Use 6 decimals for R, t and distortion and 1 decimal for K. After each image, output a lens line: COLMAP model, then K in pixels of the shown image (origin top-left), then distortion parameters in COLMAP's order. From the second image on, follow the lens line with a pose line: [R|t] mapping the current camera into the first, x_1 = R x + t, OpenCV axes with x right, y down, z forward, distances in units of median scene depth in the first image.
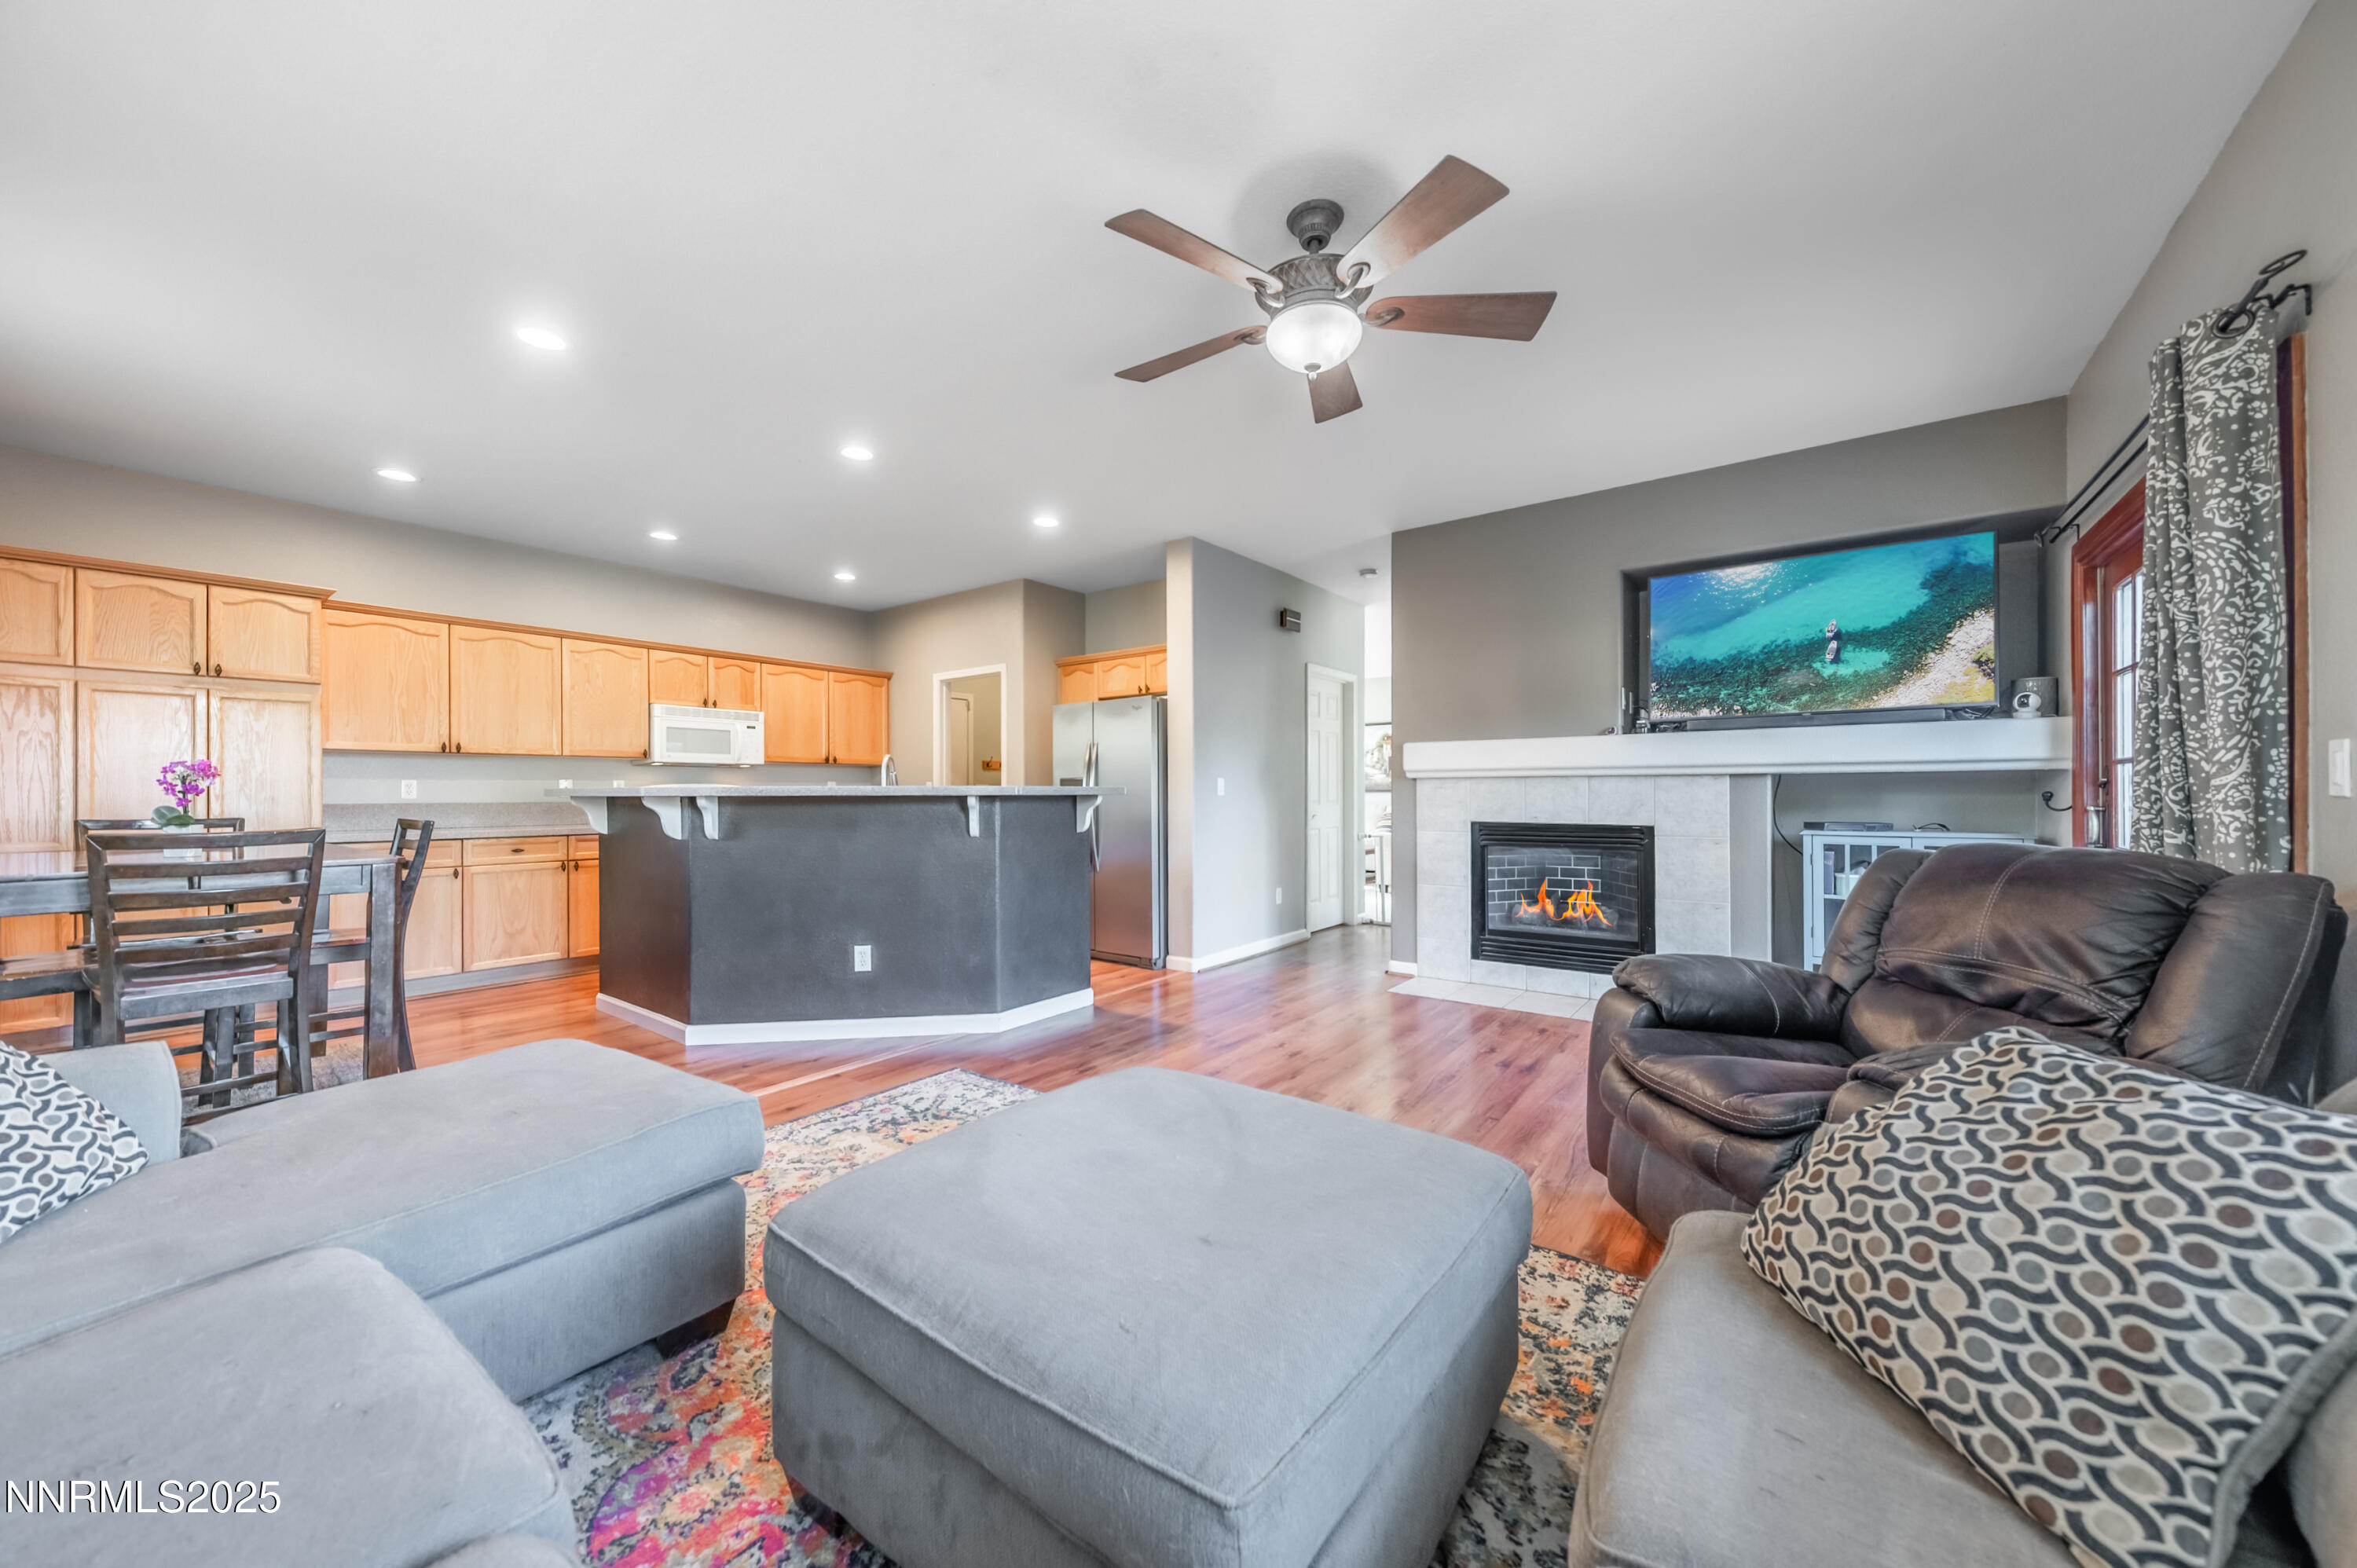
lens RADIAL K [[830.3, 0, 1153.2], [0, 830.3, 782.3], [0, 0, 1]] dist [0.005890, -0.001168]
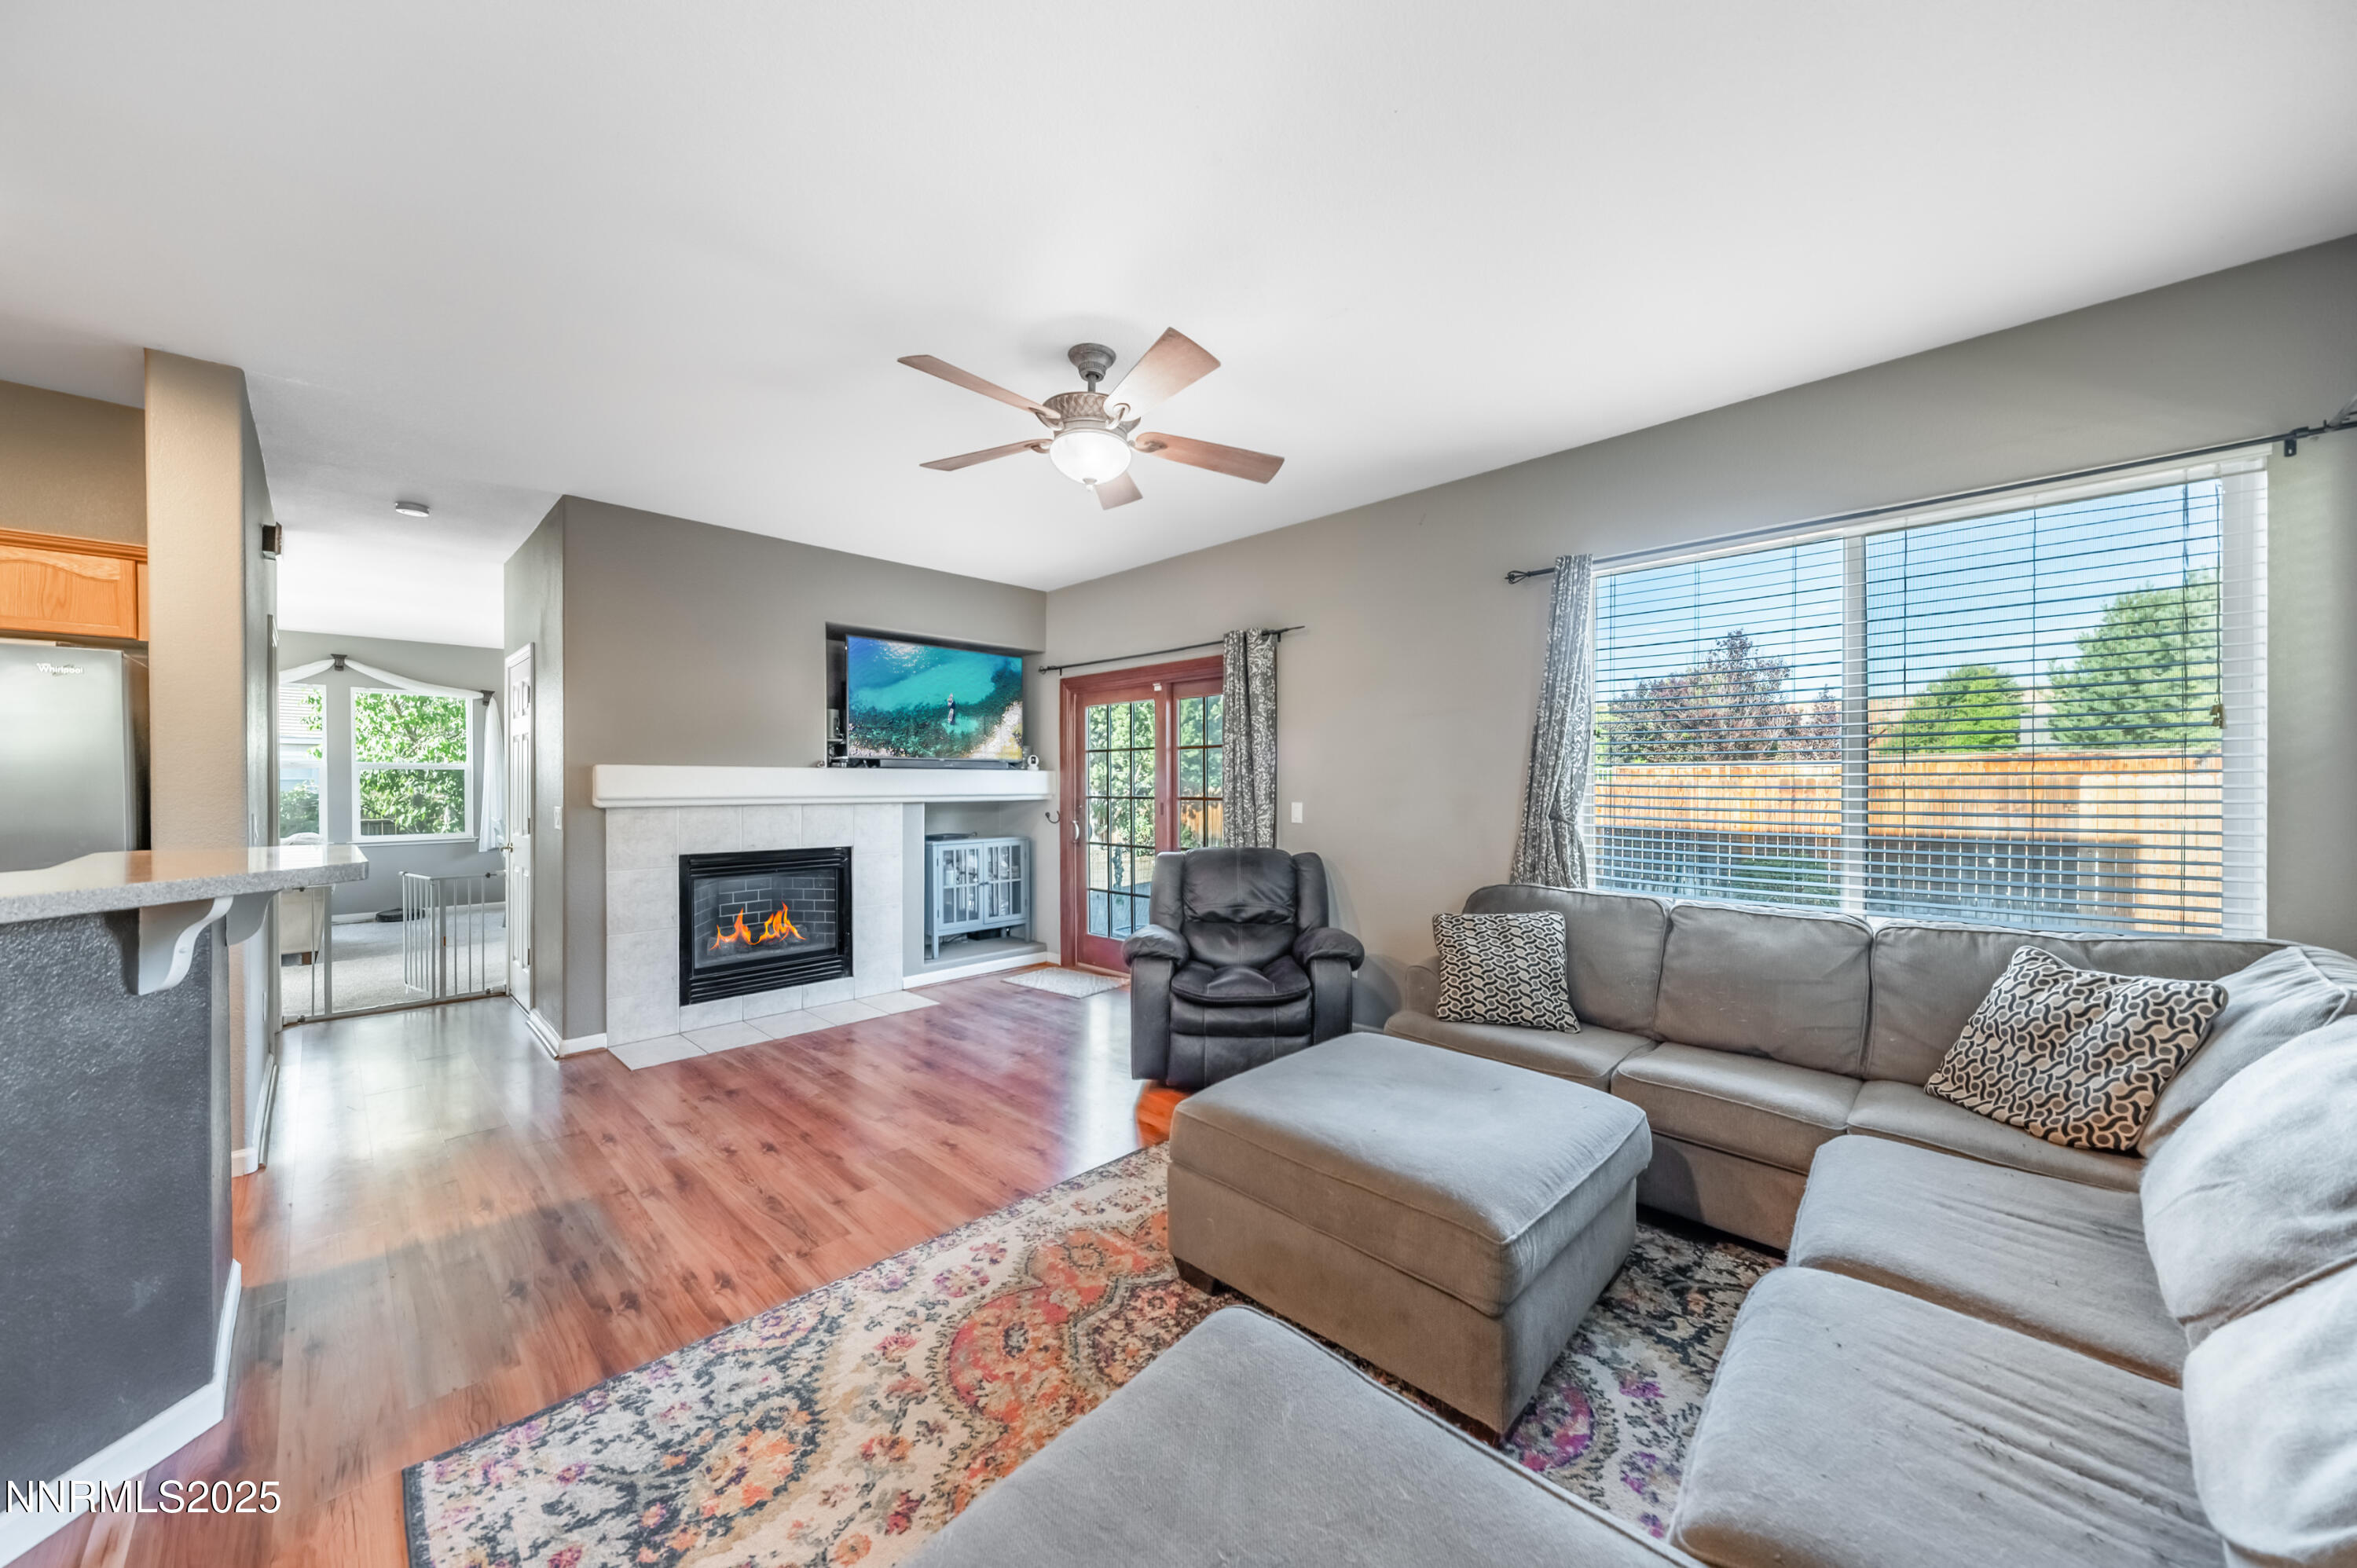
lens RADIAL K [[830.3, 0, 1189.0], [0, 830.3, 784.1], [0, 0, 1]] dist [0.005890, -0.001168]
pose [[0.098917, -0.000457, 0.995096, -0.461429], [-0.009894, 0.999950, 0.001443, -0.036284], [-0.995046, -0.009988, 0.098908, 0.358242]]
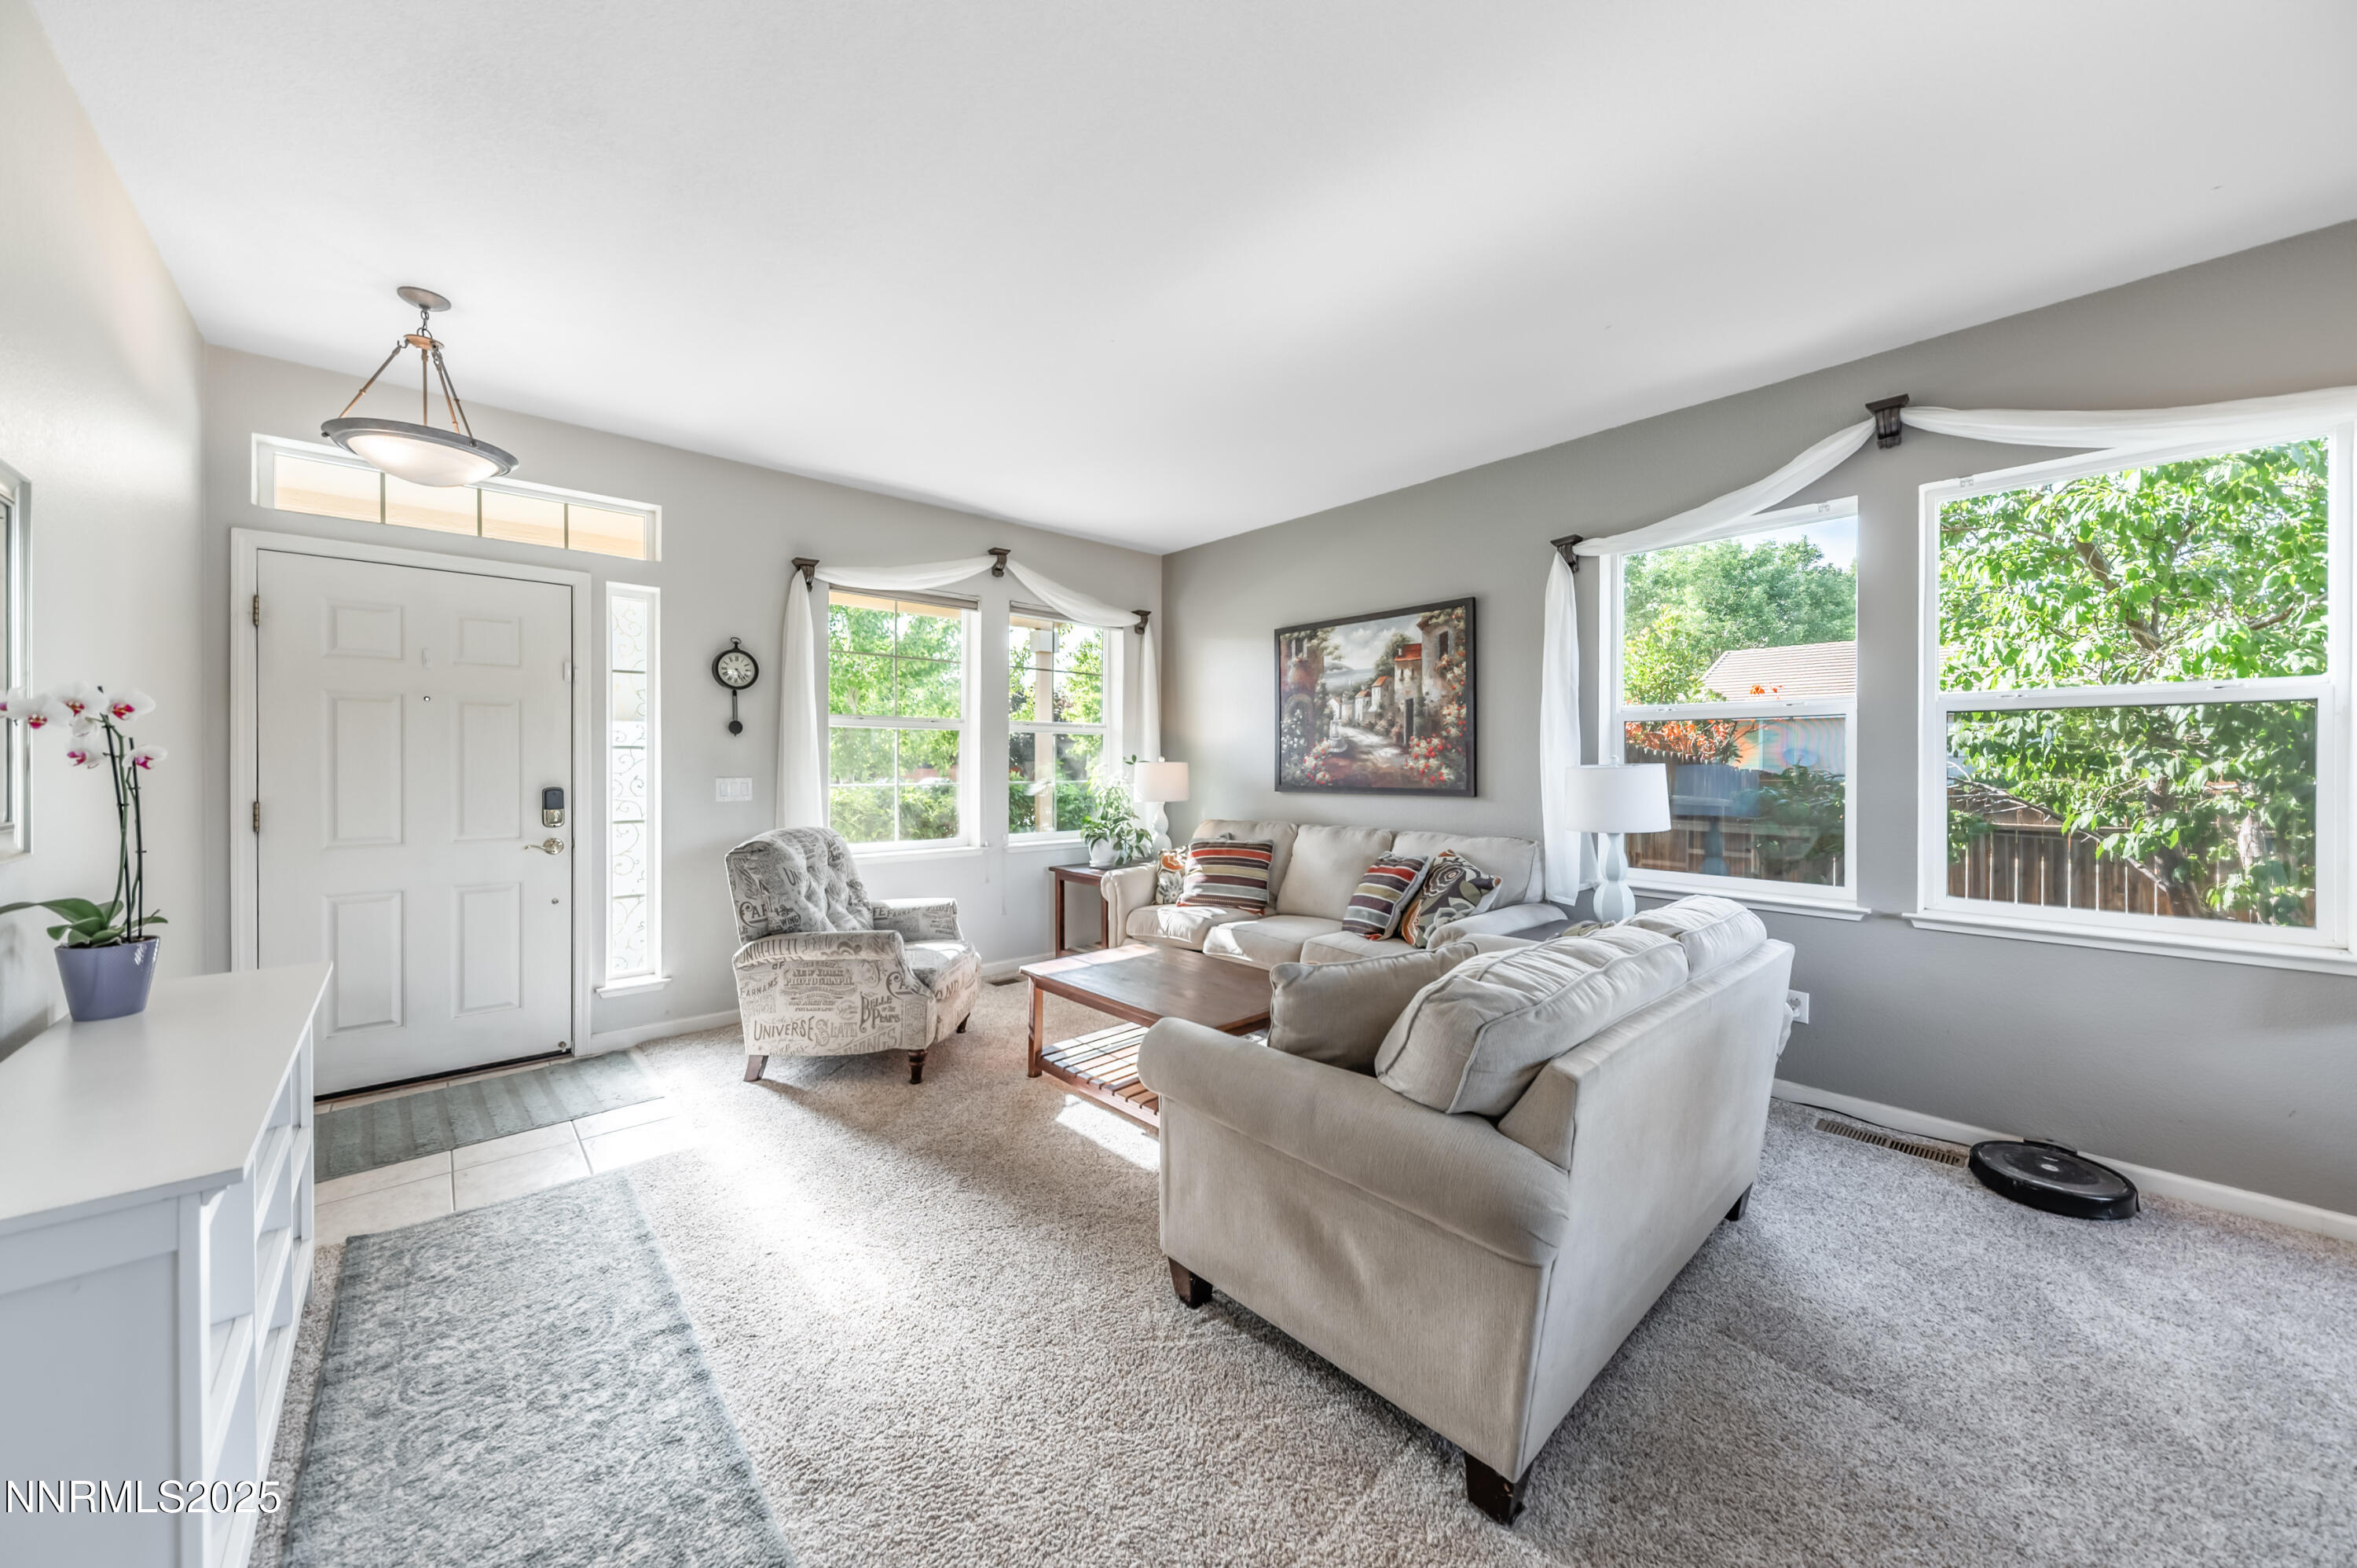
lens RADIAL K [[830.3, 0, 1232.9], [0, 830.3, 762.6], [0, 0, 1]] dist [0.005890, -0.001168]
pose [[0.988857, -0.000132, -0.148869, 0.528514], [0.001400, 0.999964, 0.008413, -0.018835], [0.148862, -0.008528, 0.988821, 1.413594]]
